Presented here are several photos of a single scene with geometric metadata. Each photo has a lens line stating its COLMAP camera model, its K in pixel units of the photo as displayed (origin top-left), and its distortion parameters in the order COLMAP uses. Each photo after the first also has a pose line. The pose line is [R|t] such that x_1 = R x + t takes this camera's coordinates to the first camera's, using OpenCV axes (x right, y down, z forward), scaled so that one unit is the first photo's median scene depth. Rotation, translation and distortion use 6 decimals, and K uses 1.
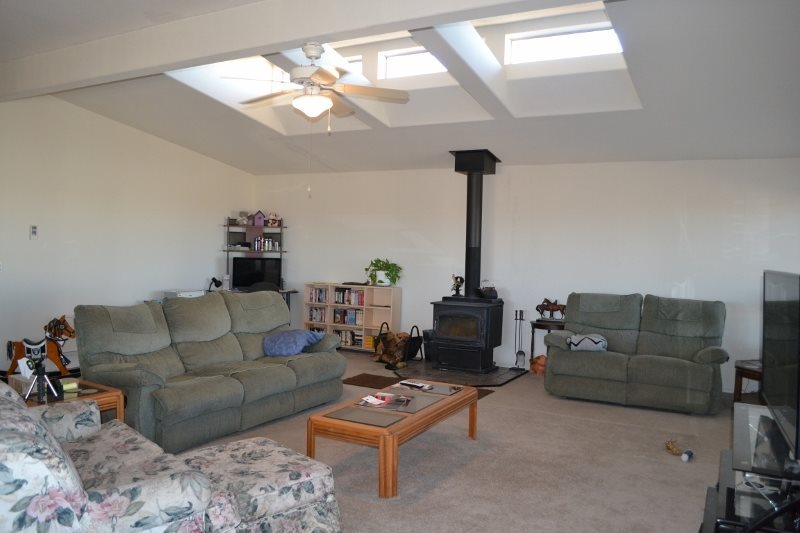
lens RADIAL K [[625.7, 0, 400.0], [0, 625.7, 266.5], [0, 0, 1]] dist [-0.092341, -0.001829]
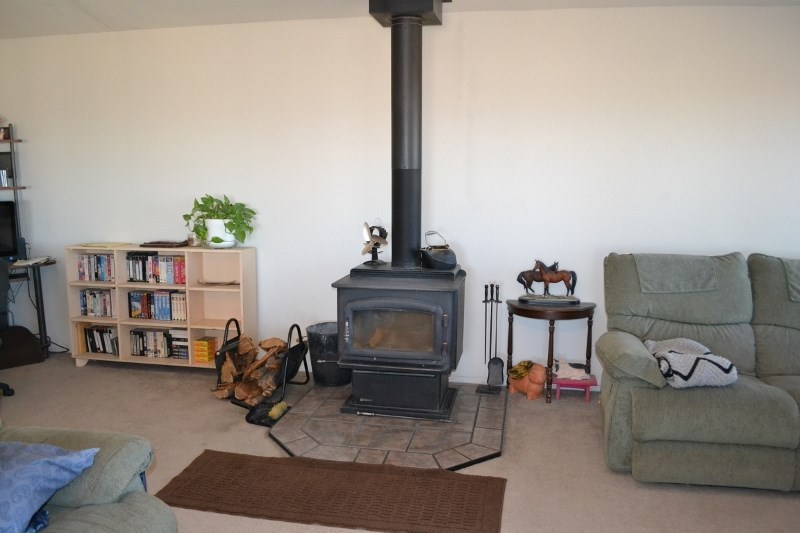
lens RADIAL K [[625.7, 0, 400.0], [0, 625.7, 266.5], [0, 0, 1]] dist [-0.092341, -0.001829]
pose [[0.952875, -0.067601, 0.295734, -0.039864], [0.029154, 0.990749, 0.132537, -0.017795], [-0.301958, -0.117669, 0.946031, 0.461916]]
